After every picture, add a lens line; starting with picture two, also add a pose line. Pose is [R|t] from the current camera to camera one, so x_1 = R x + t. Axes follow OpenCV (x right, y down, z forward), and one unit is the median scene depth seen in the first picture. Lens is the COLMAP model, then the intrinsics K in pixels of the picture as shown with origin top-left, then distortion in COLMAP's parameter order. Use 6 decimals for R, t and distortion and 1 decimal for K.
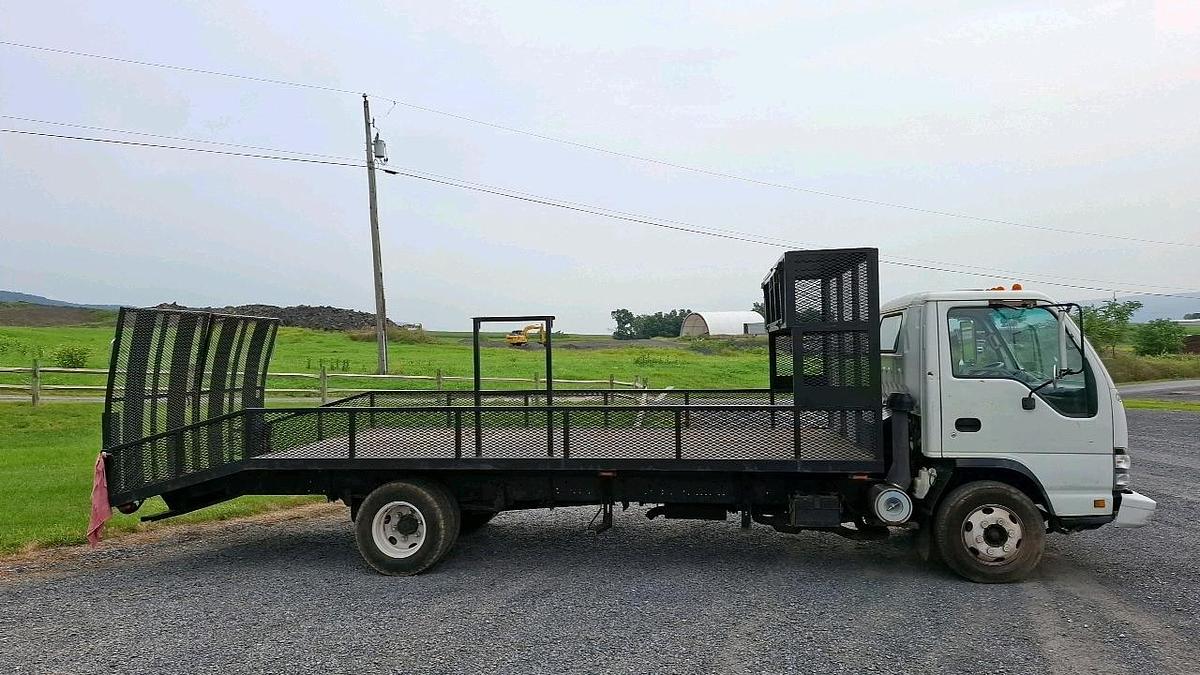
lens RADIAL K [[835.1, 0, 588.3], [0, 835.1, 330.3], [0, 0, 1]] dist [0.084850, -0.095773]
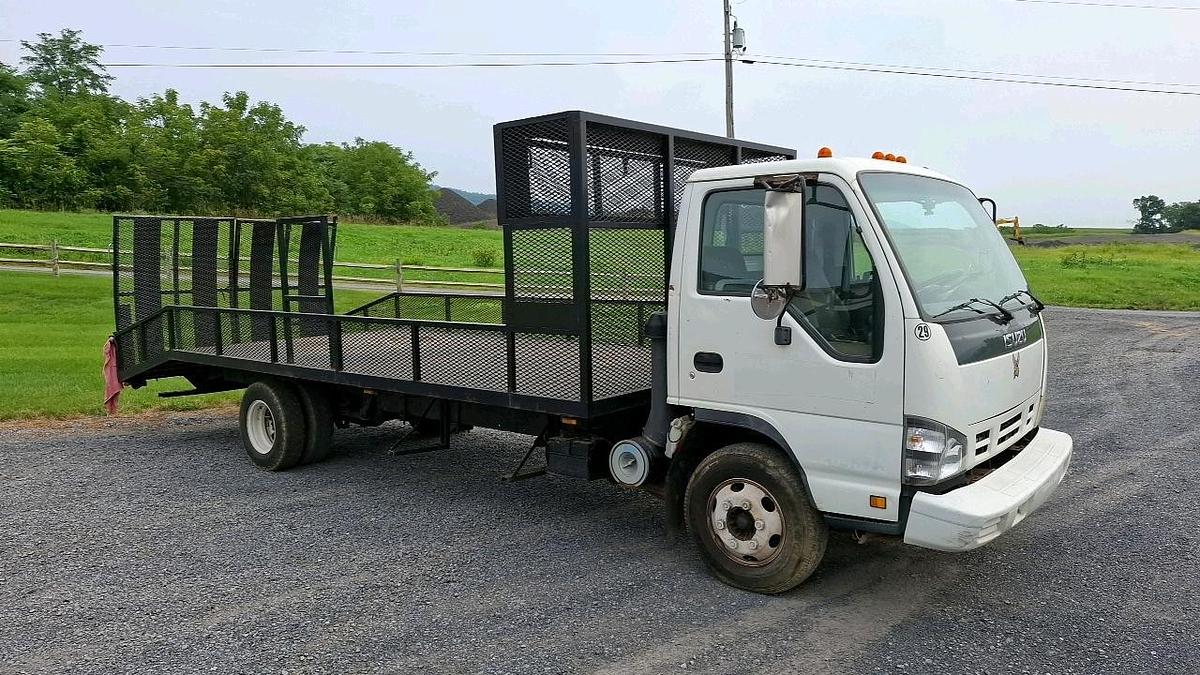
lens RADIAL K [[835.1, 0, 602.2], [0, 835.1, 335.7], [0, 0, 1]] dist [0.084850, -0.095773]
pose [[0.852165, 0.049917, -0.520888, 0.685481], [0.016222, 0.992441, 0.121645, 0.005146], [0.523022, -0.112111, 0.844913, 0.357195]]
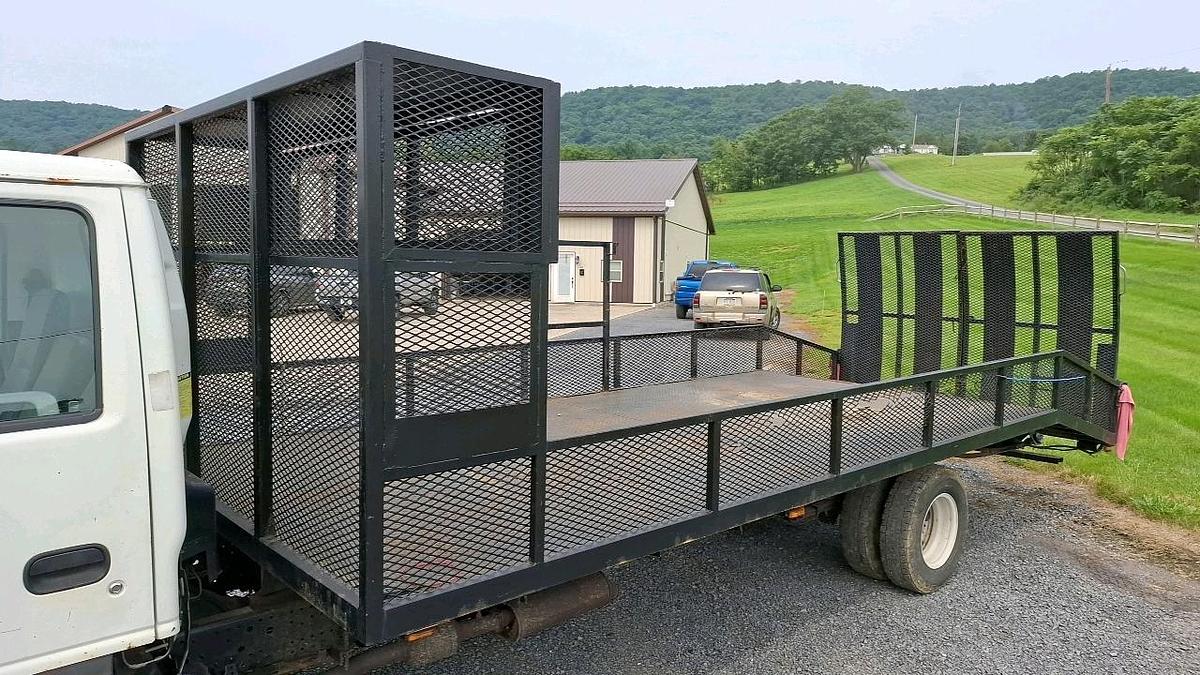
lens RADIAL K [[835.1, 0, 612.2], [0, 835.1, 338.8], [0, 0, 1]] dist [0.084850, -0.095773]
pose [[-0.639203, 0.081775, -0.764678, 0.569602], [0.010915, 0.995195, 0.097302, 0.001797], [0.768961, 0.053849, -0.637024, 1.579078]]
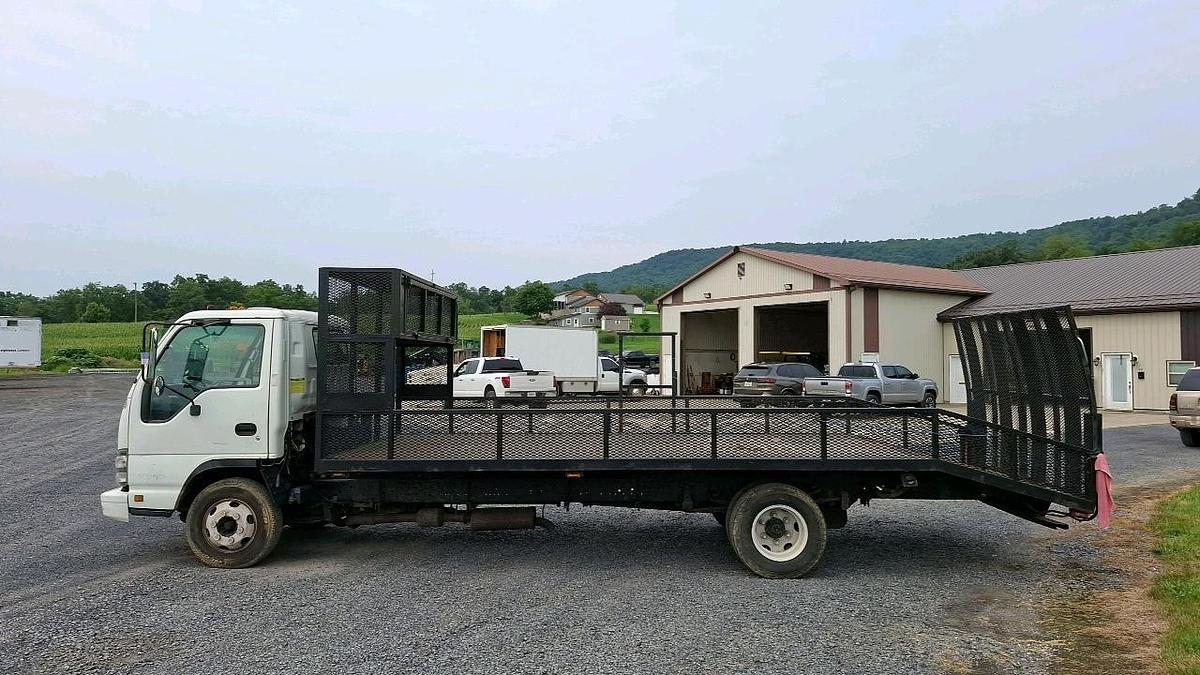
lens RADIAL K [[835.1, 0, 600.8], [0, 835.1, 334.4], [0, 0, 1]] dist [0.084850, -0.095773]
pose [[-0.992270, 0.011785, -0.123539, 0.159757], [0.018277, 0.998503, -0.051557, 0.056468], [0.122746, -0.053416, -0.991000, 2.332222]]
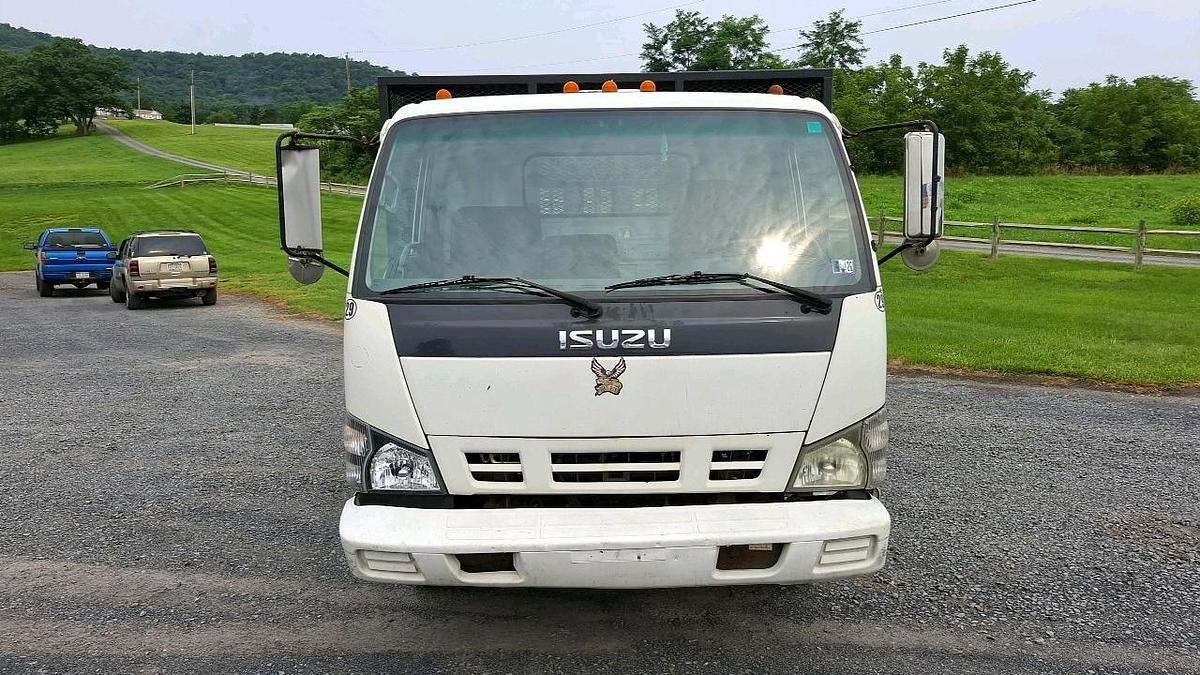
lens RADIAL K [[835.1, 0, 594.0], [0, 835.1, 327.7], [0, 0, 1]] dist [0.084850, -0.095773]
pose [[0.136910, 0.131529, -0.981813, 1.047345], [0.034842, 0.989893, 0.137470, 0.023850], [0.989971, -0.053029, 0.130943, 0.997243]]
